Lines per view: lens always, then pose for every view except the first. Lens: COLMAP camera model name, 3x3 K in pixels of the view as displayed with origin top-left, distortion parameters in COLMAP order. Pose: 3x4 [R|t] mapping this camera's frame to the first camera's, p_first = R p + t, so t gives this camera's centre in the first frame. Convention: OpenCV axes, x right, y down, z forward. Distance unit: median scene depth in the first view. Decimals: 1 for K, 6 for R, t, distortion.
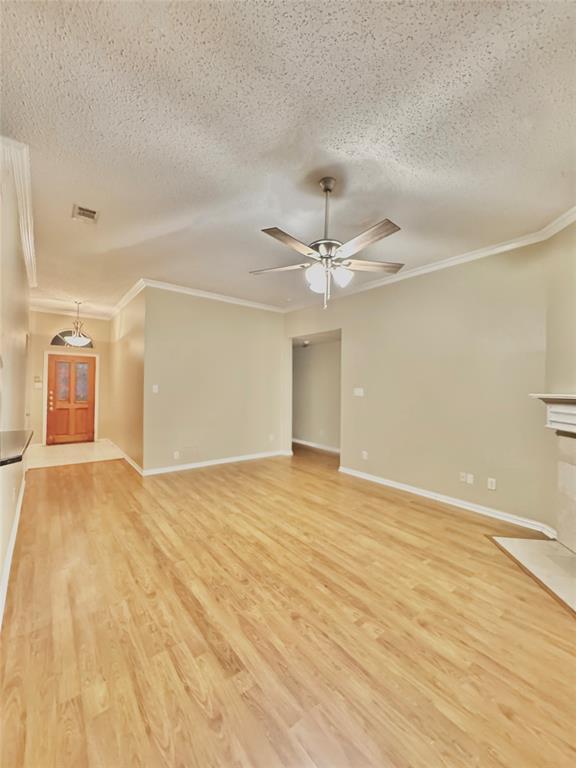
lens RADIAL K [[305.9, 0, 289.7], [0, 305.9, 388.4], [0, 0, 1]] dist [-0.003283, -0.000114]
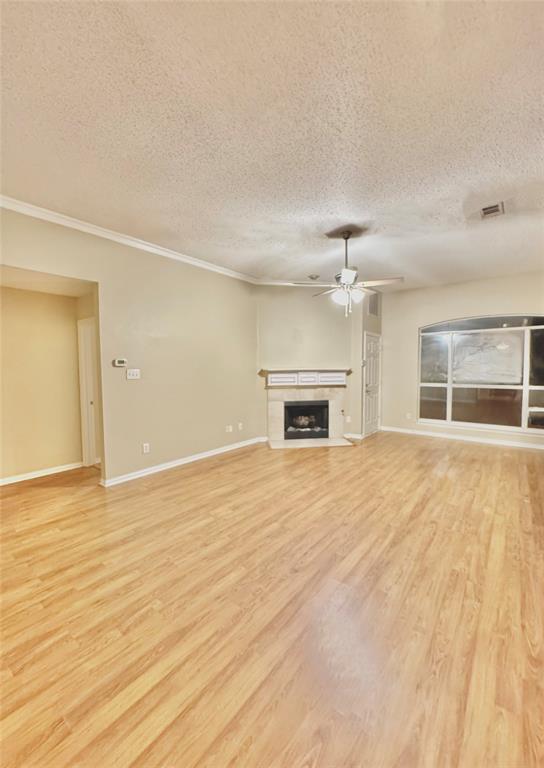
lens RADIAL K [[337.0, 0, 272.0], [0, 337.0, 380.6], [0, 0, 1]] dist [0.003177, 0.000096]
pose [[-0.263887, -0.055375, 0.962963, -1.136906], [0.007448, 0.998204, 0.059443, -0.028176], [-0.964525, 0.022858, -0.263001, 1.412715]]
